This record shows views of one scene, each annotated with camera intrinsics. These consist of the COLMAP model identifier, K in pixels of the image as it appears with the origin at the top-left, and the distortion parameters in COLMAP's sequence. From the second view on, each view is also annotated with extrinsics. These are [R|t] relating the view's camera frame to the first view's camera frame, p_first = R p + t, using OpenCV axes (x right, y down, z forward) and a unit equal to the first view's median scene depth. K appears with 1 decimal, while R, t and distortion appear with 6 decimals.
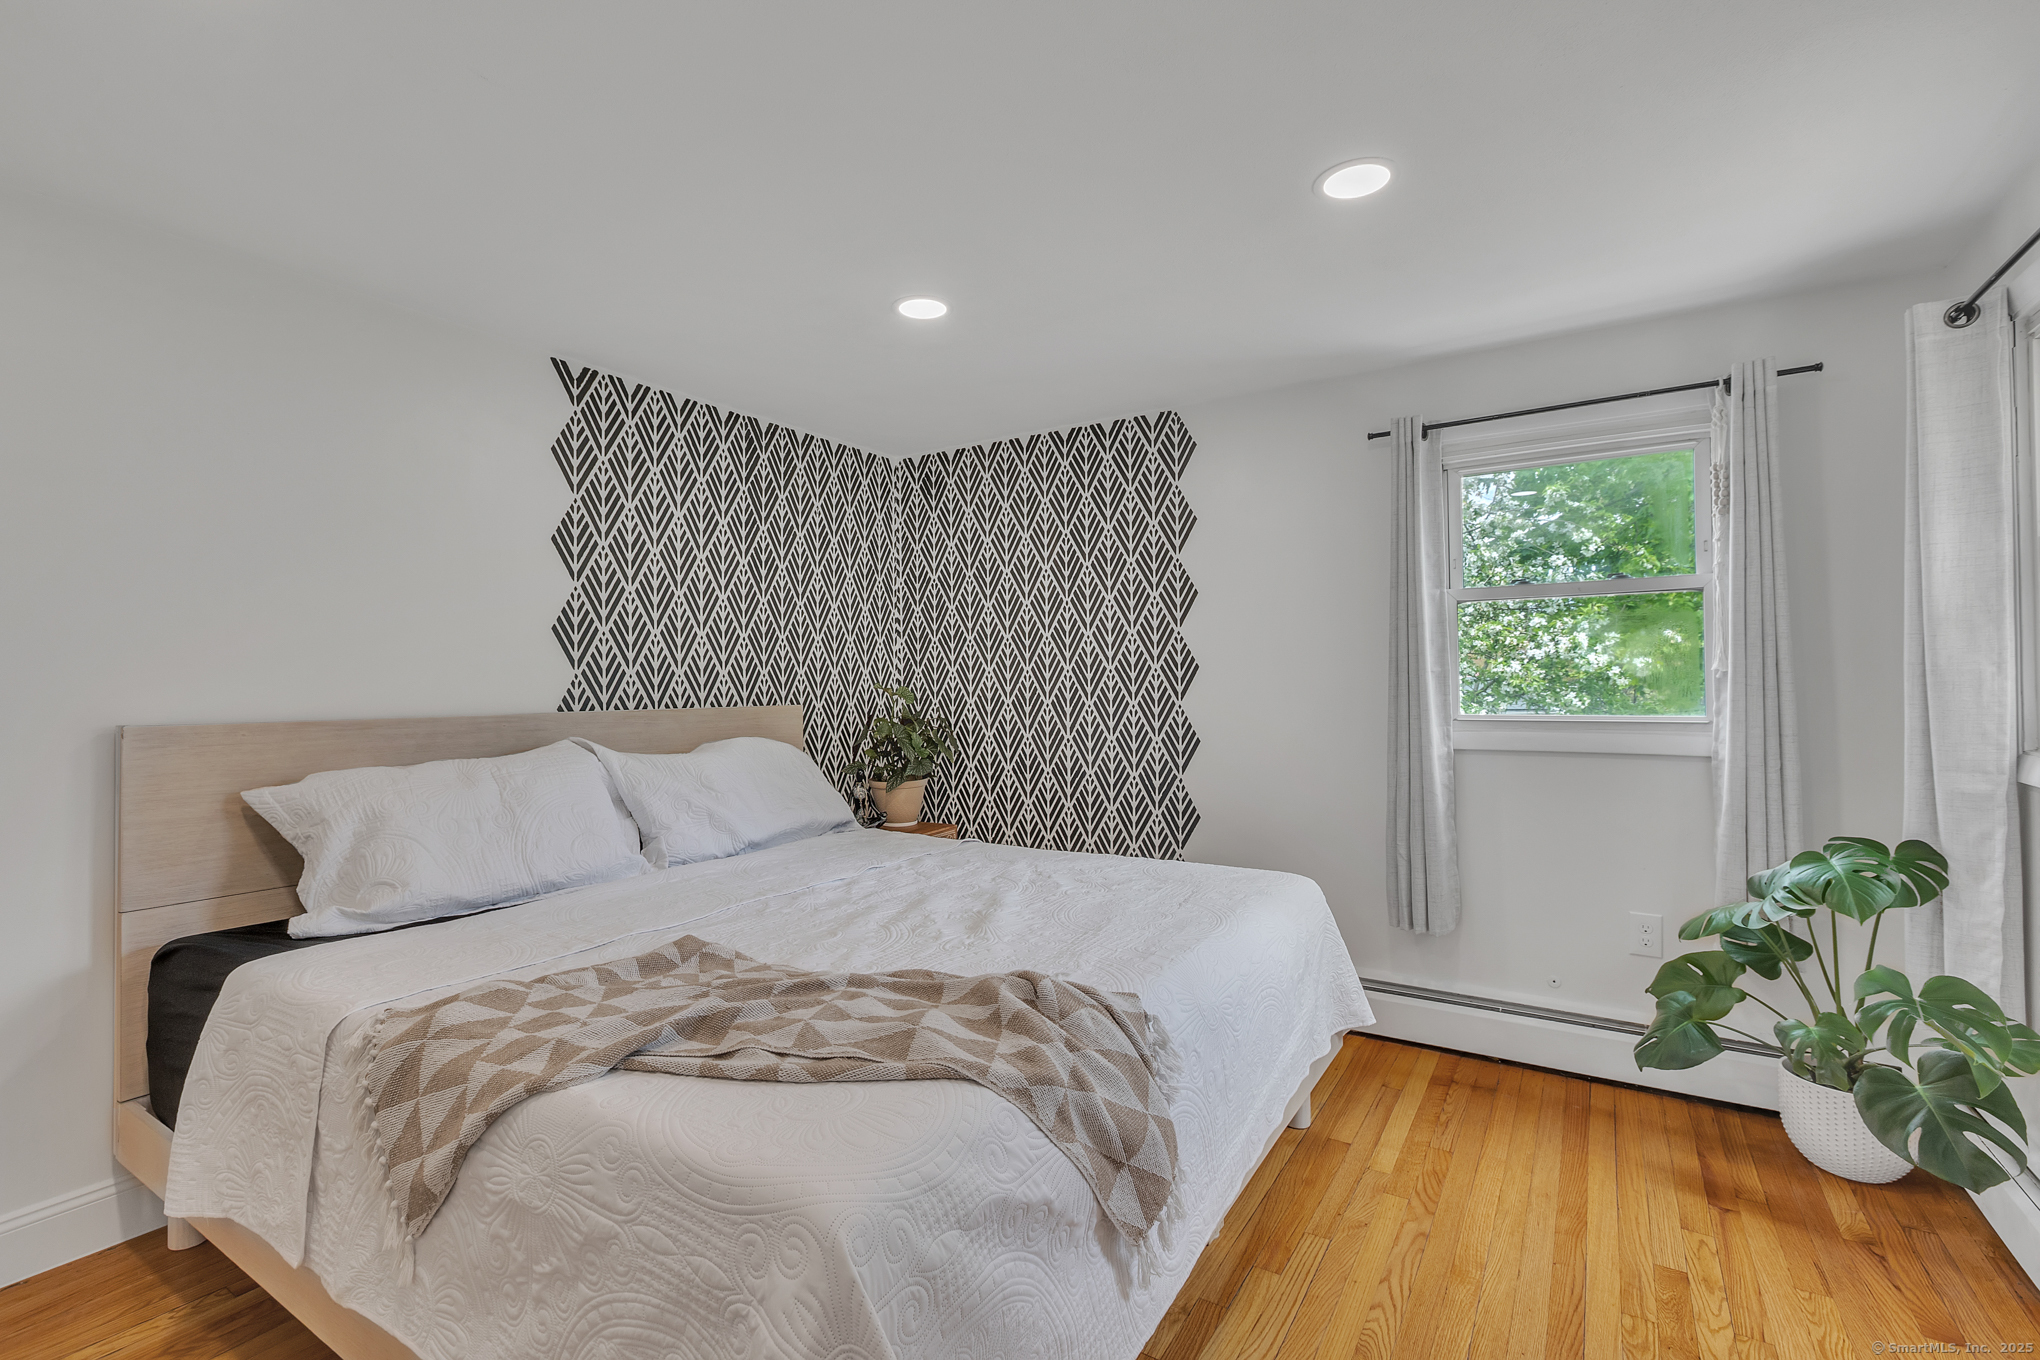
lens RADIAL K [[899.3, 0, 1027.2], [0, 899.3, 673.9], [0, 0, 1]] dist [-0.009349, 0.000211]
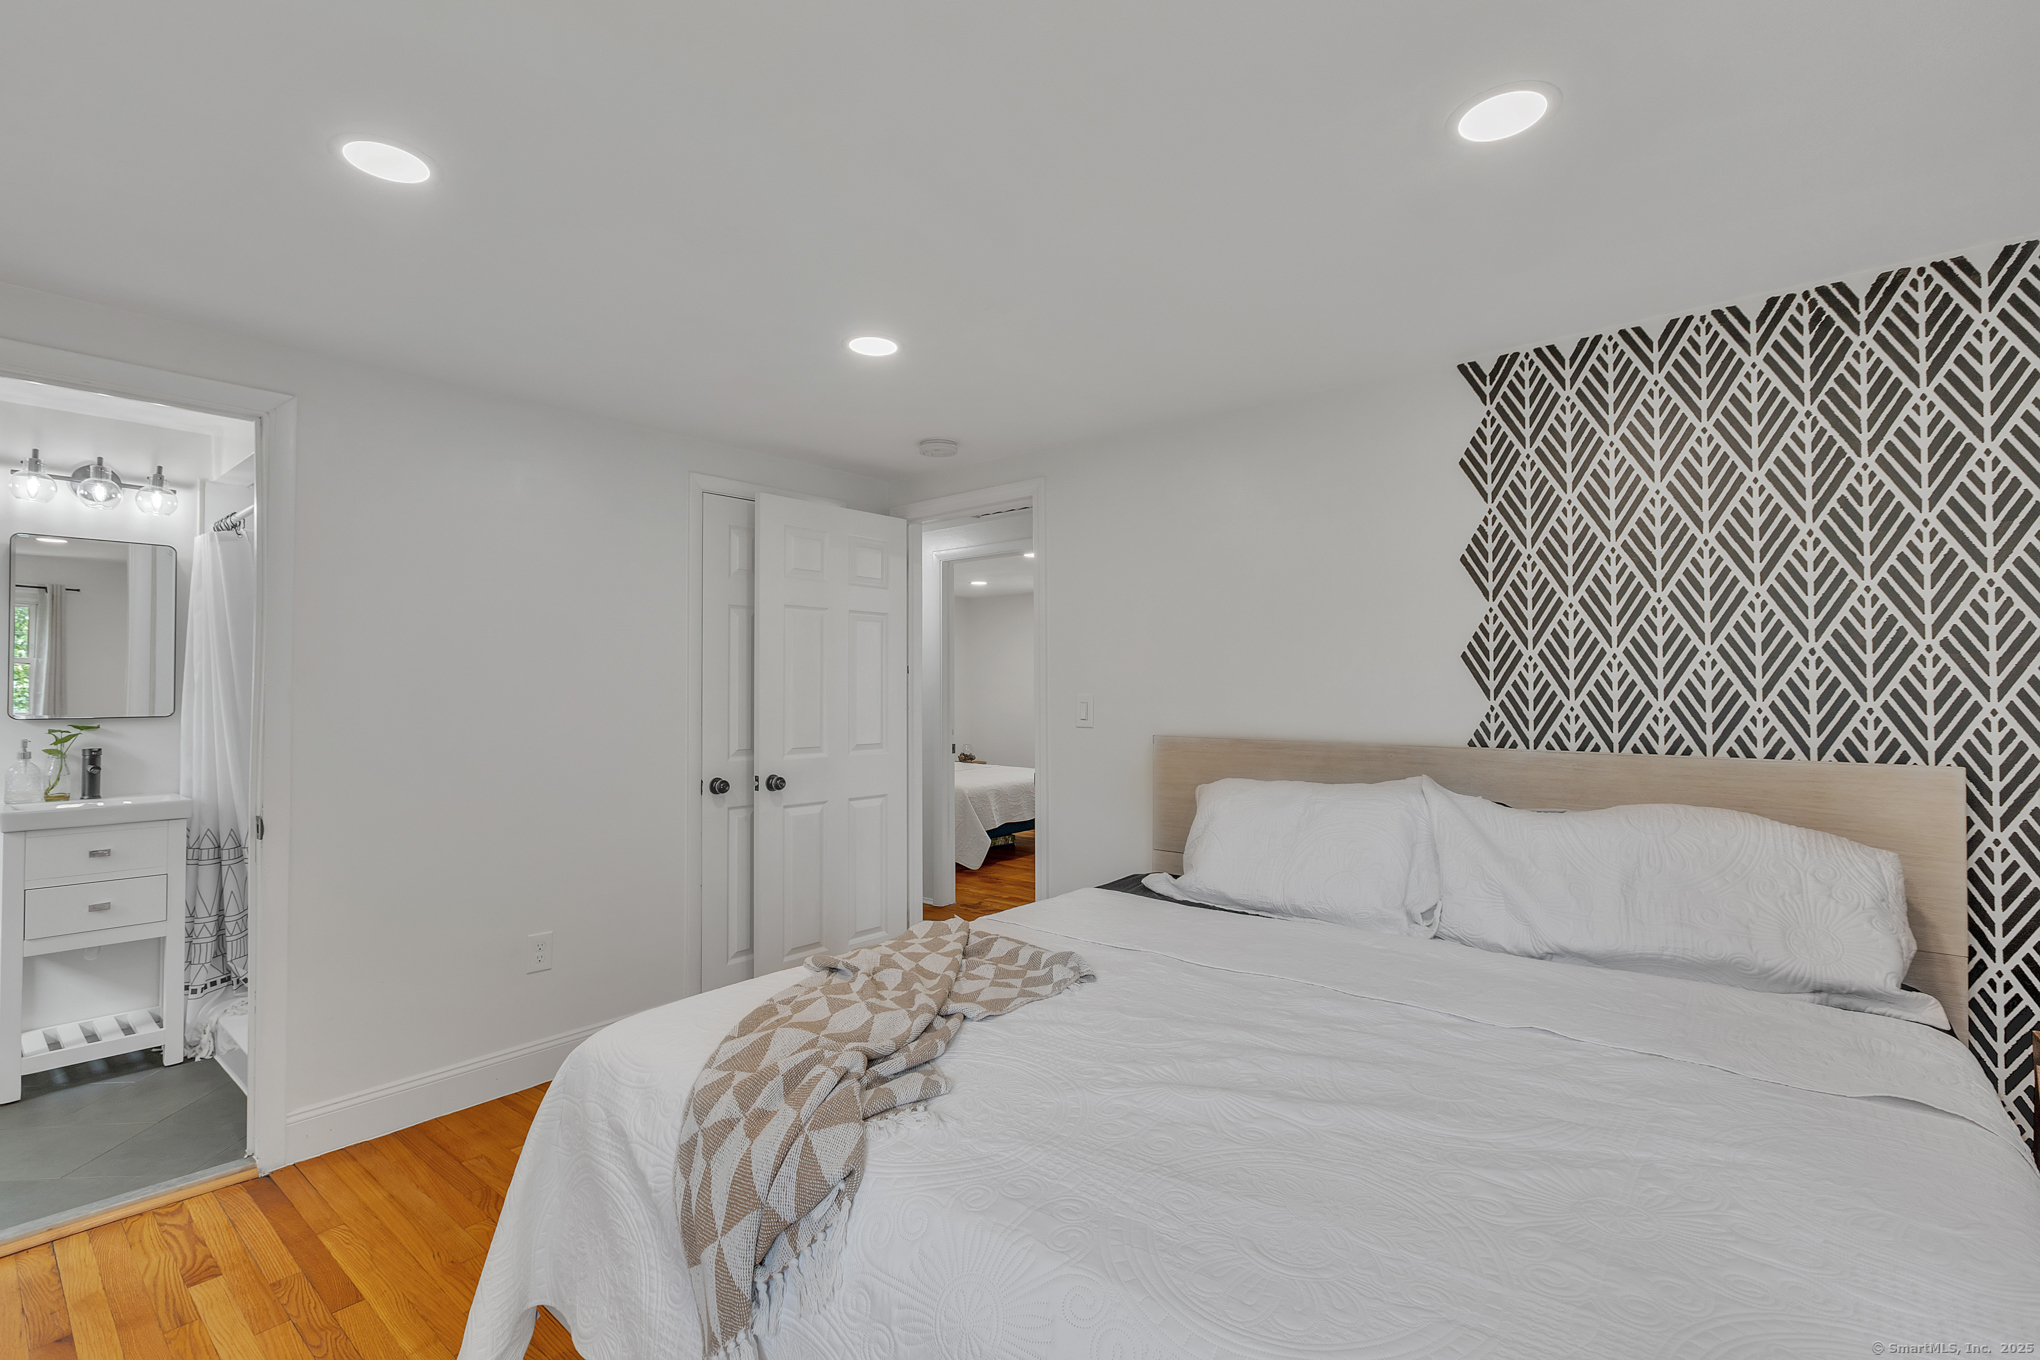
lens RADIAL K [[899.3, 0, 1028.2], [0, 899.3, 686.6], [0, 0, 1]] dist [-0.009349, 0.000211]
pose [[-0.125824, -0.015783, -0.991927, 0.425681], [-0.005564, 0.999869, -0.015204, -0.002711], [0.992037, 0.003606, -0.125895, 0.648064]]
